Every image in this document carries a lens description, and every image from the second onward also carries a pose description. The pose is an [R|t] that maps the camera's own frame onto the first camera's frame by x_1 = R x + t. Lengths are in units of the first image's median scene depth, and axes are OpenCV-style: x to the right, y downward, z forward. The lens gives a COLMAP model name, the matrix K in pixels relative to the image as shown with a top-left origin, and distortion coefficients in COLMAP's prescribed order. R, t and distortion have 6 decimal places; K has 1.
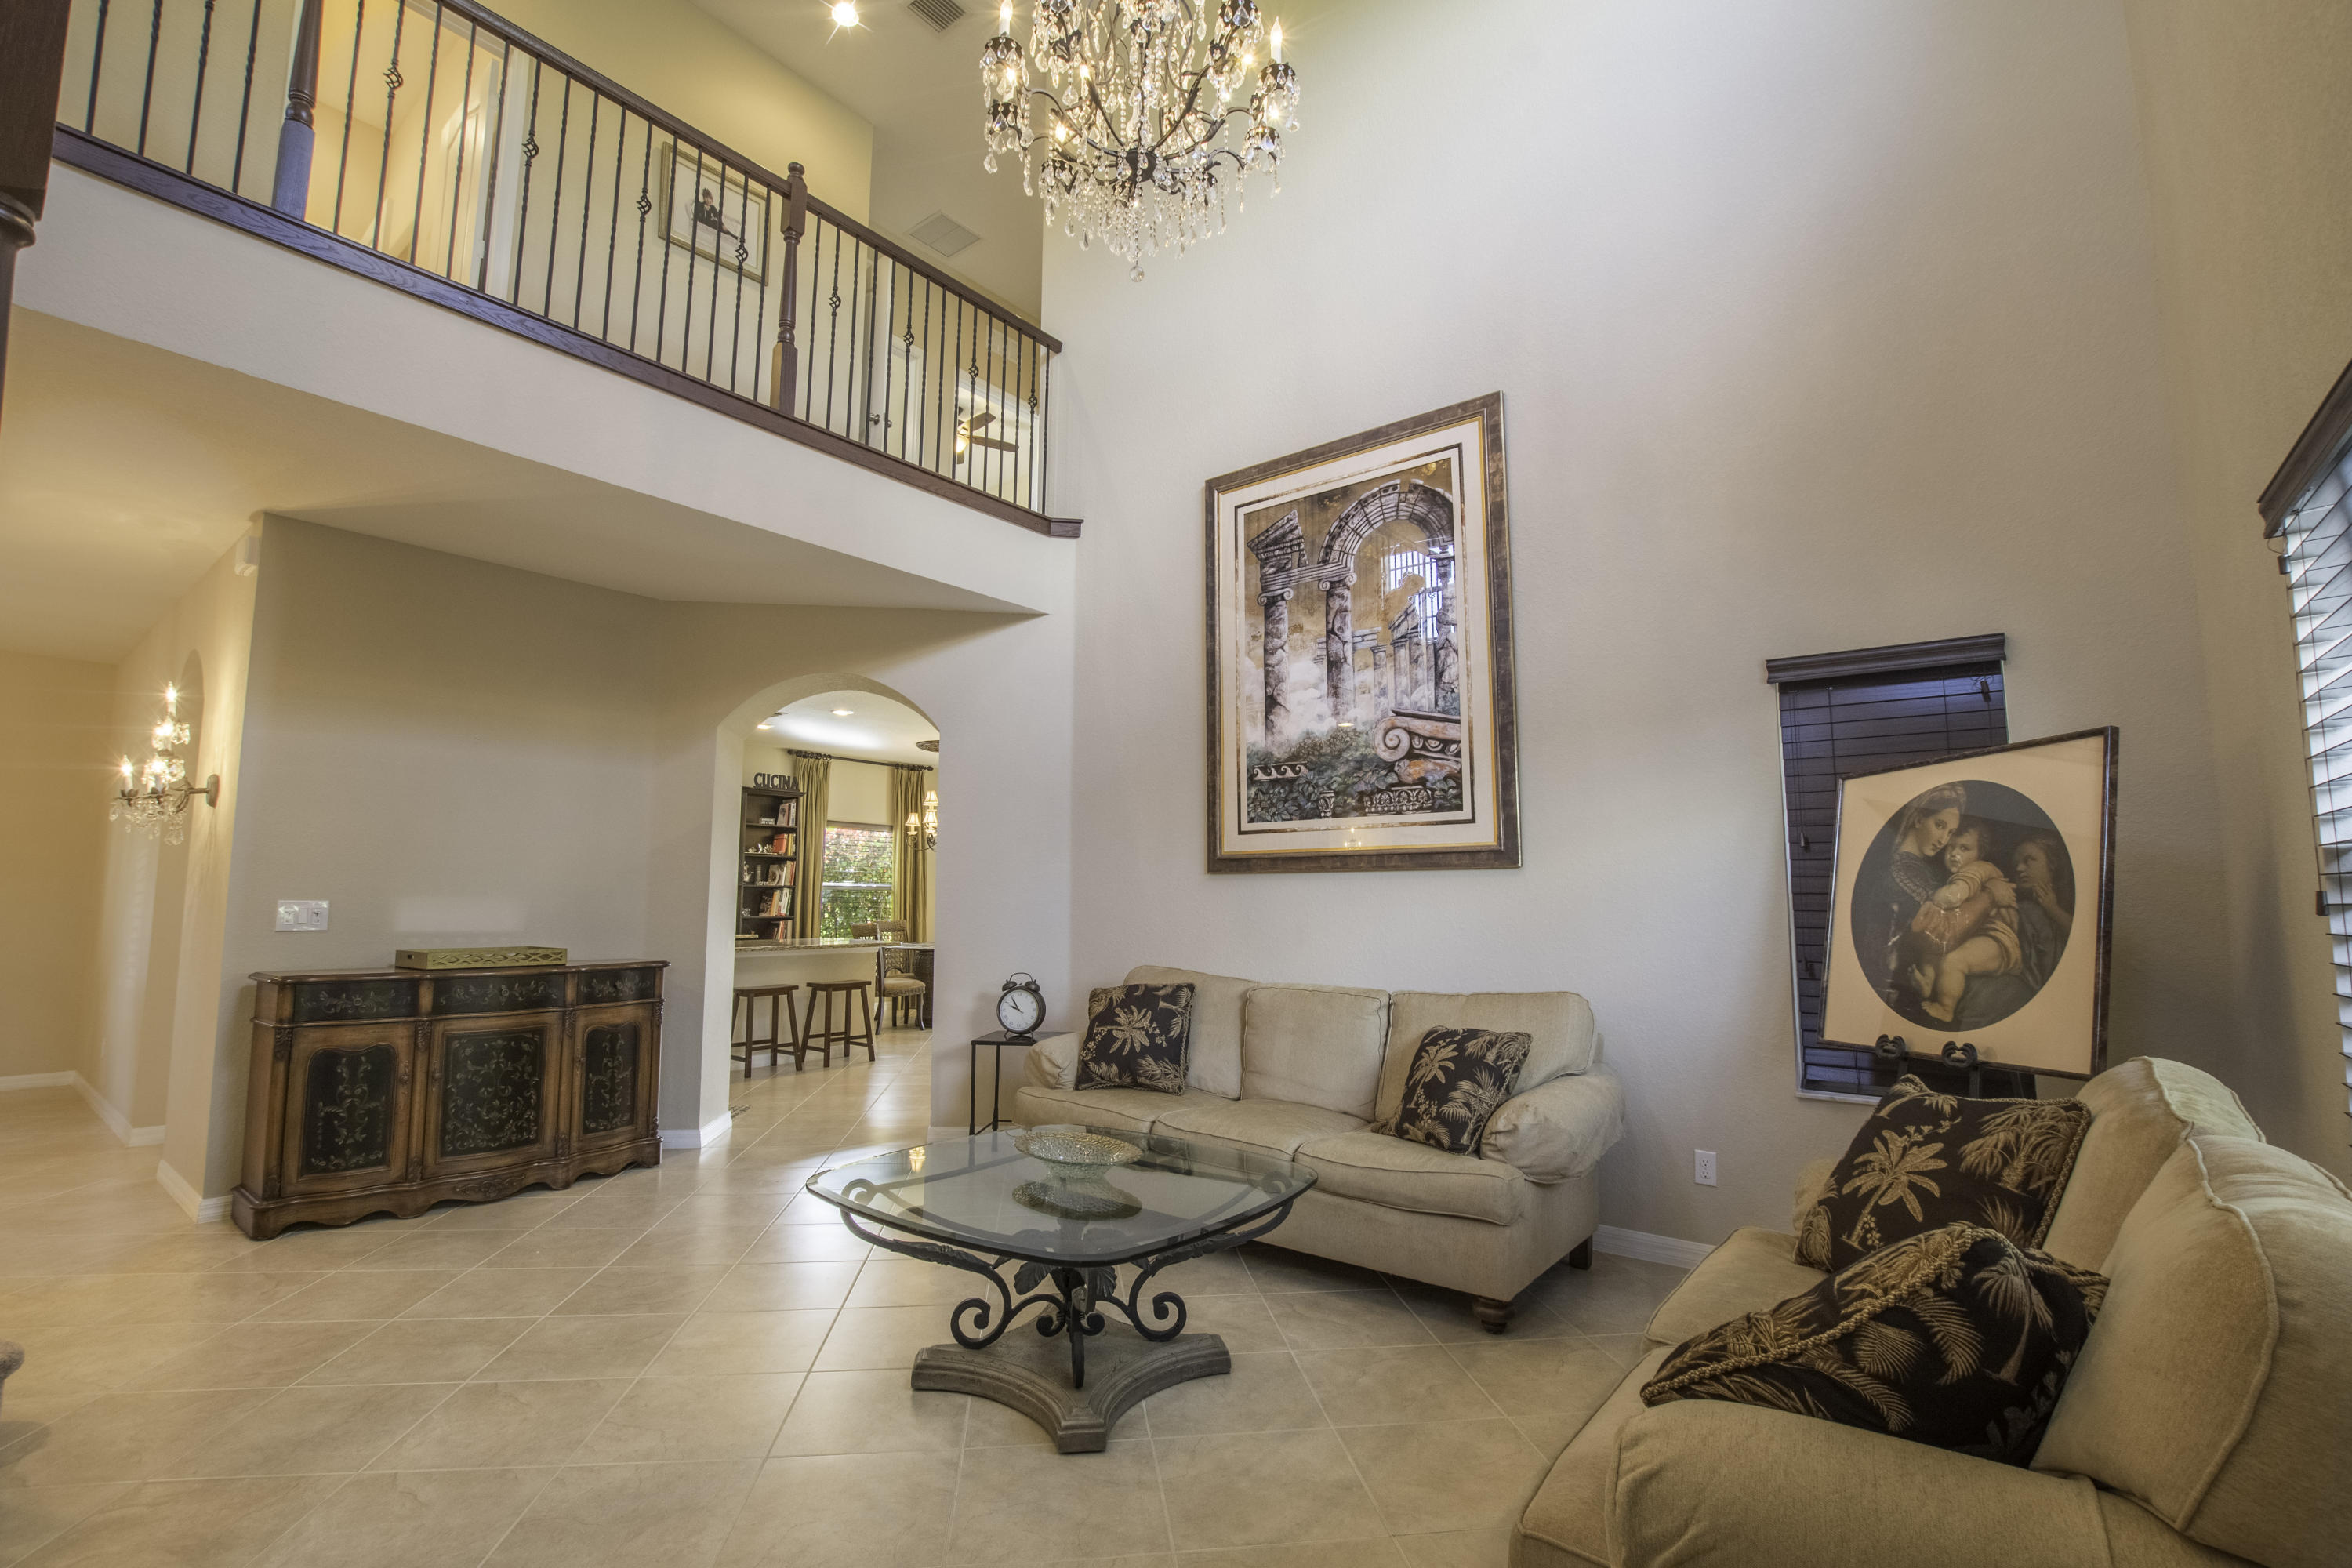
lens RADIAL K [[1047.7, 0, 1184.9], [0, 1047.7, 783.9], [0, 0, 1]] dist [-0.037860, 0.008670]
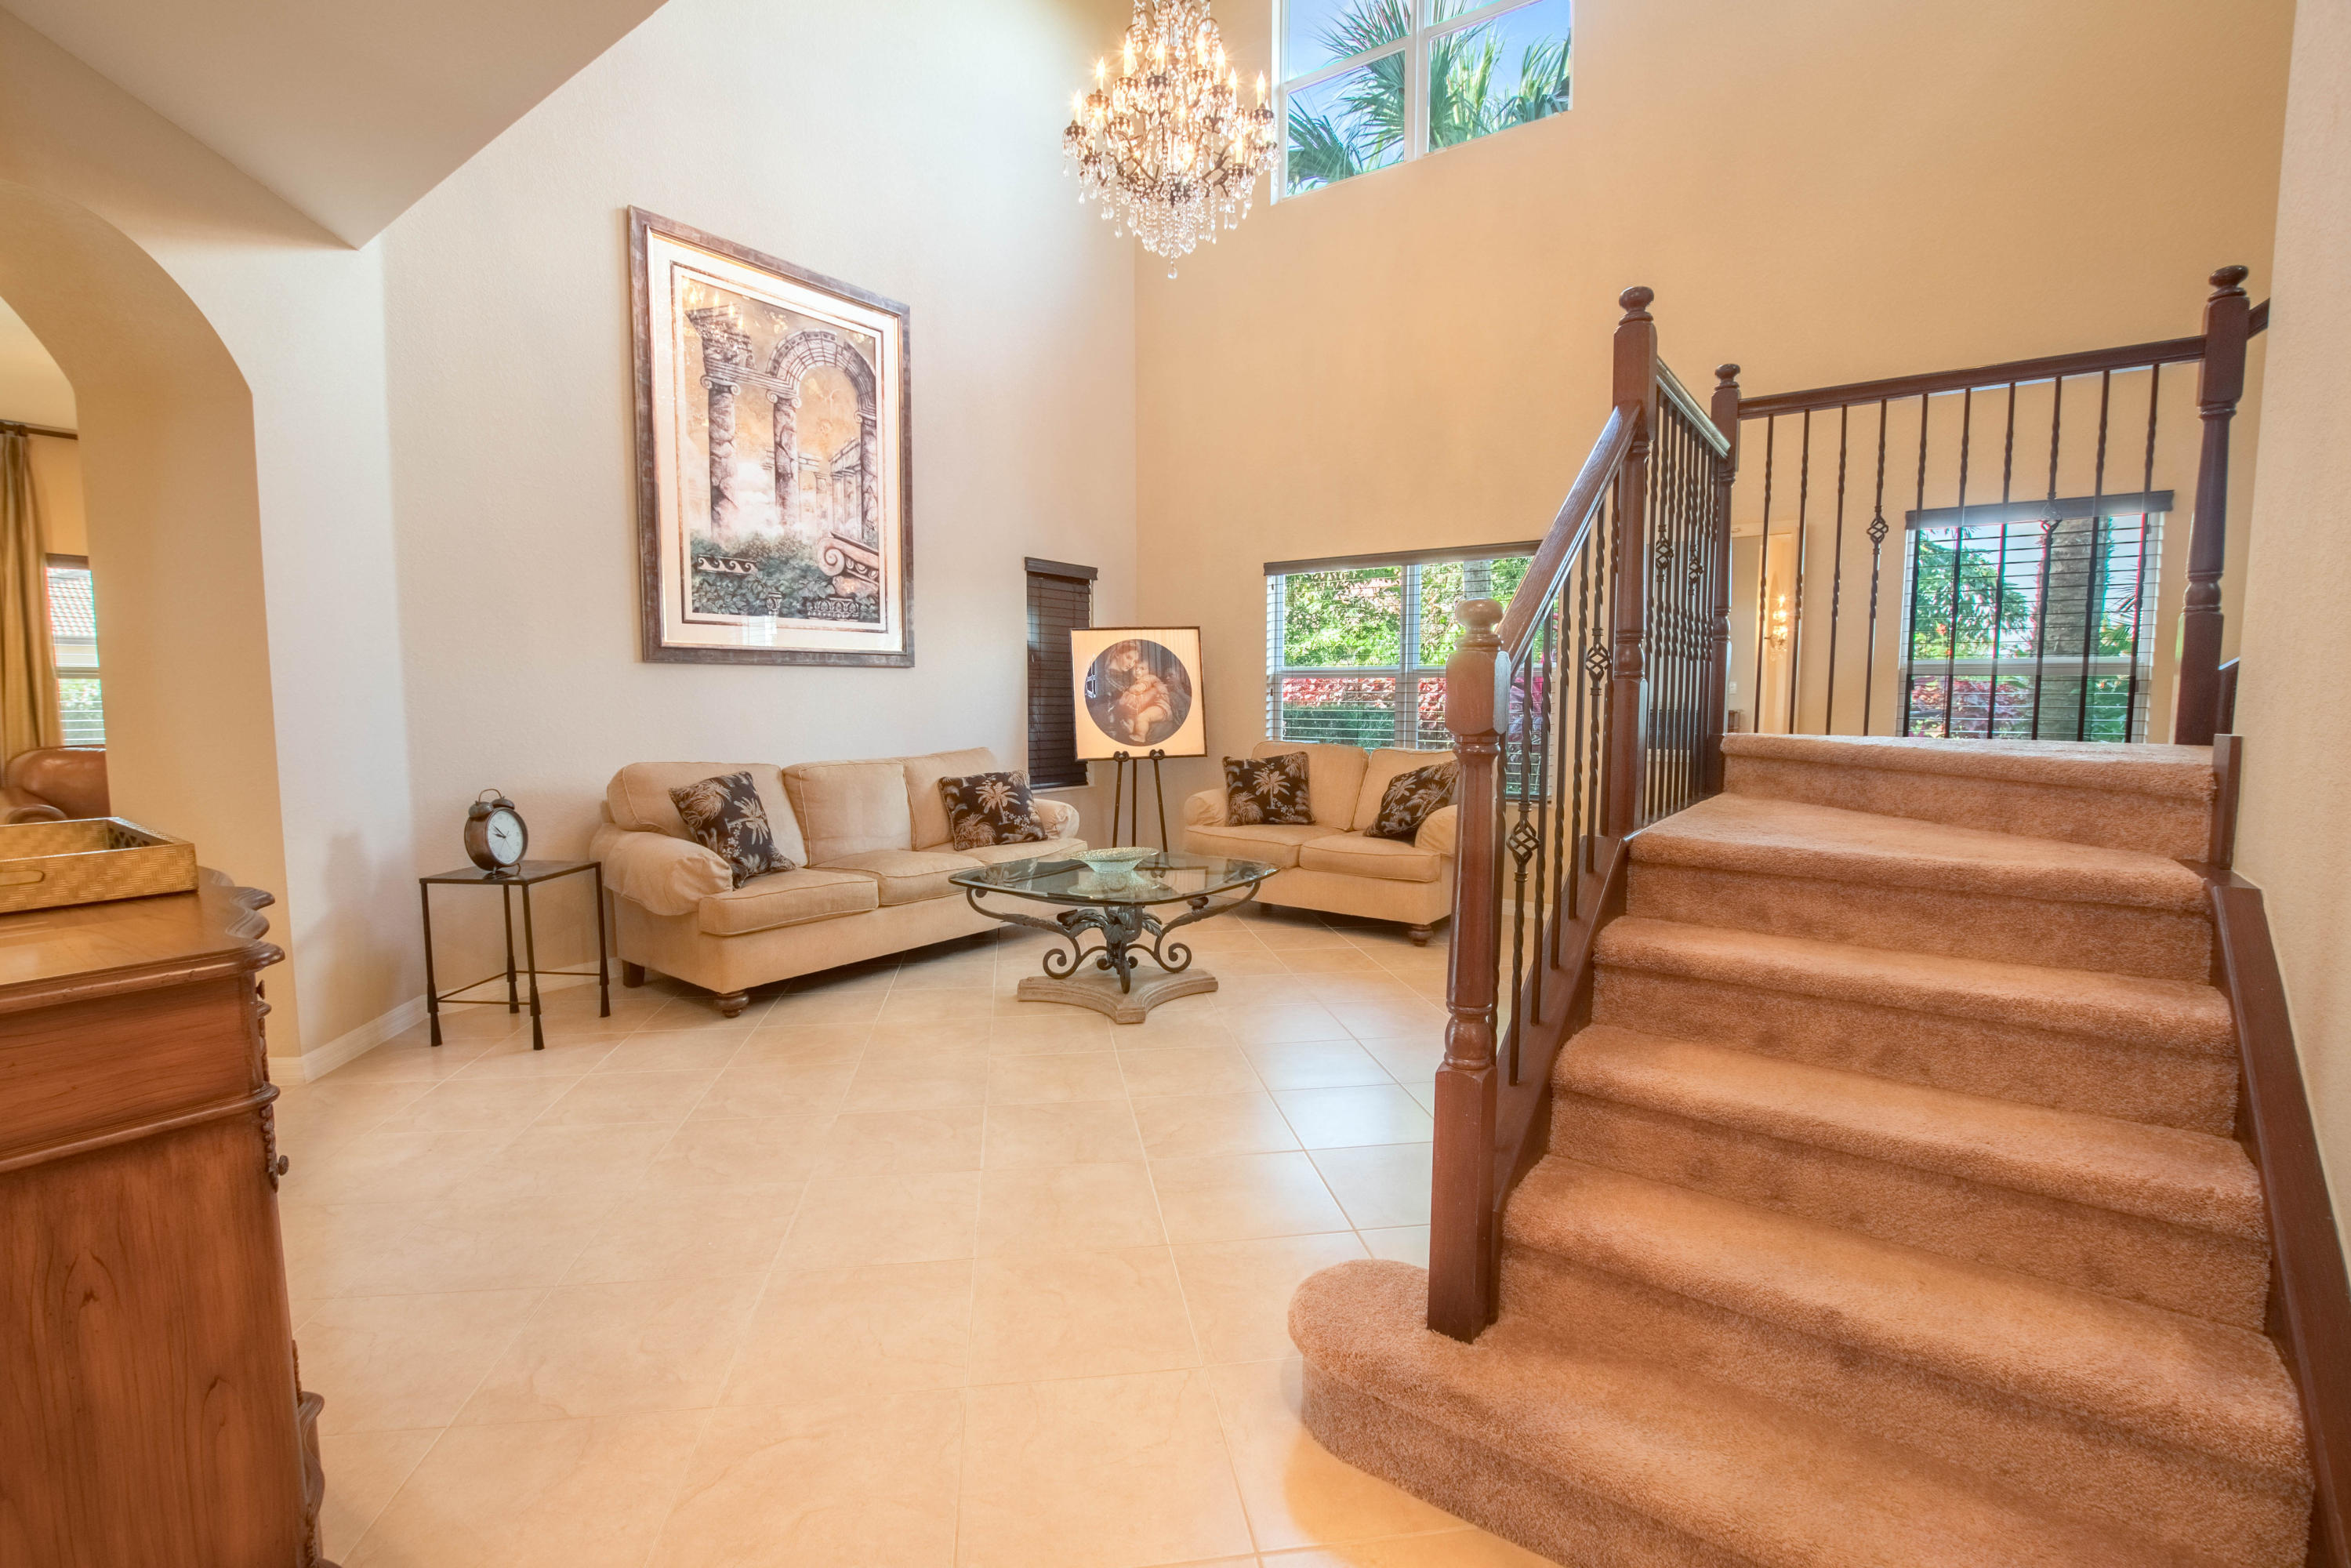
lens RADIAL K [[1047.3, 0, 1157.9], [0, 1047.3, 785.6], [0, 0, 1]] dist [-0.037860, 0.008670]
pose [[-0.021136, -0.088093, 0.995888, -0.992821], [-0.106733, 0.990617, 0.085361, 0.072752], [-0.994063, -0.104490, -0.030340, 0.616534]]
